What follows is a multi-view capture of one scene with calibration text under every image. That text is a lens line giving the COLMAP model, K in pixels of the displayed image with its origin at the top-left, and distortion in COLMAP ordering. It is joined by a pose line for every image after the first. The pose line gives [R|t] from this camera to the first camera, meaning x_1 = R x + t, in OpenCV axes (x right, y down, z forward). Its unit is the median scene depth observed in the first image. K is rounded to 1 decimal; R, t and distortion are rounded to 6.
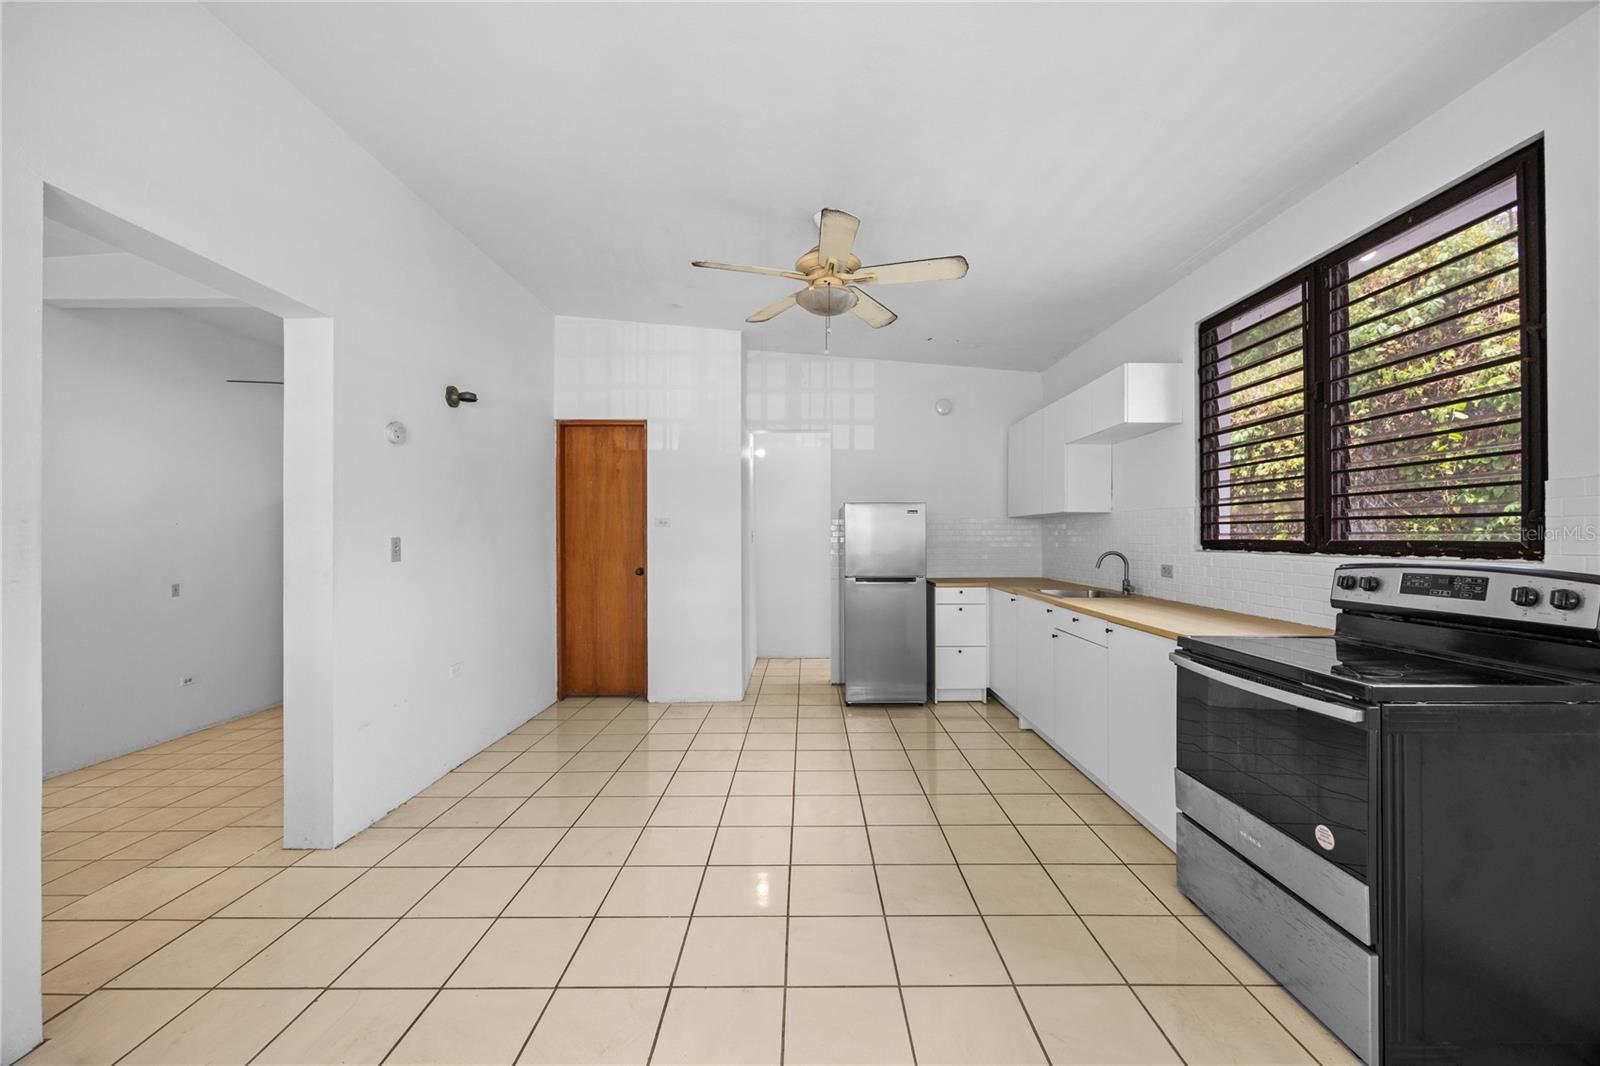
lens RADIAL K [[614.8, 0, 800.0], [0, 614.8, 533.0], [0, 0, 1]] dist [-0.000560, -0.000061]
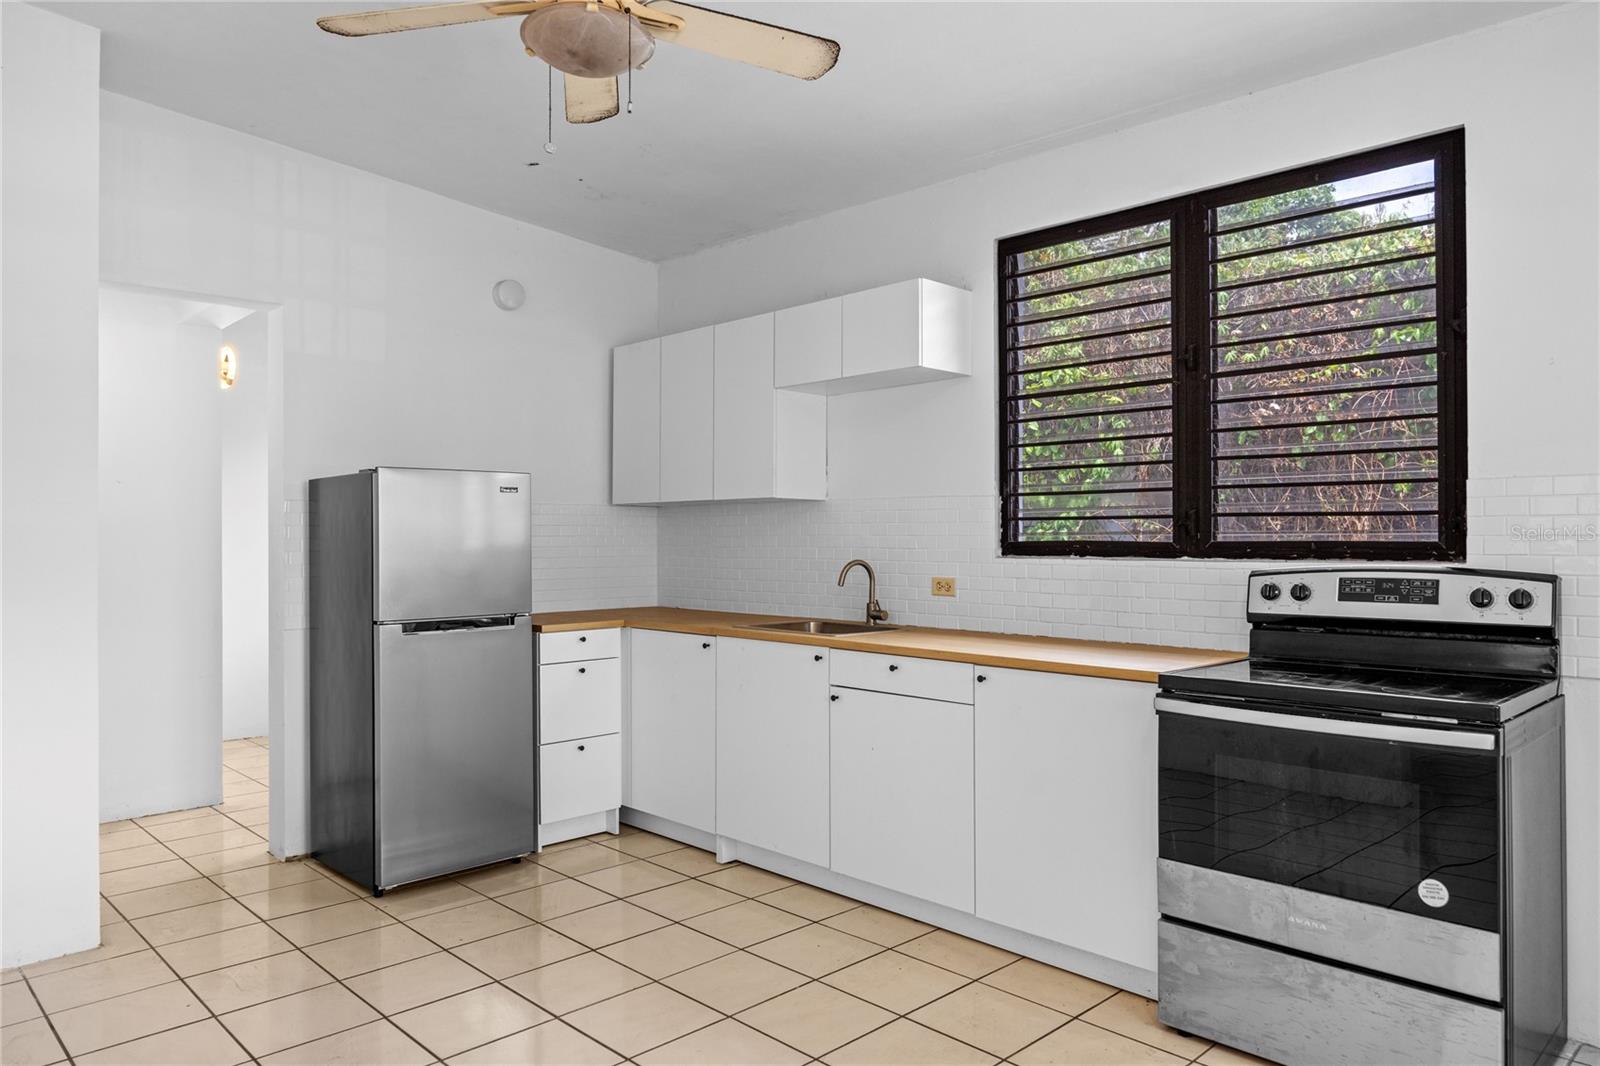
lens RADIAL K [[1061.4, 0, 800.0], [0, 1061.4, 533.0], [0, 0, 1]] dist [0.003183, -0.001858]
pose [[0.715669, 0.003249, 0.698432, -0.468956], [-0.003064, 0.999994, -0.001512, 0.004227], [-0.698433, -0.001058, 0.715674, 0.337692]]
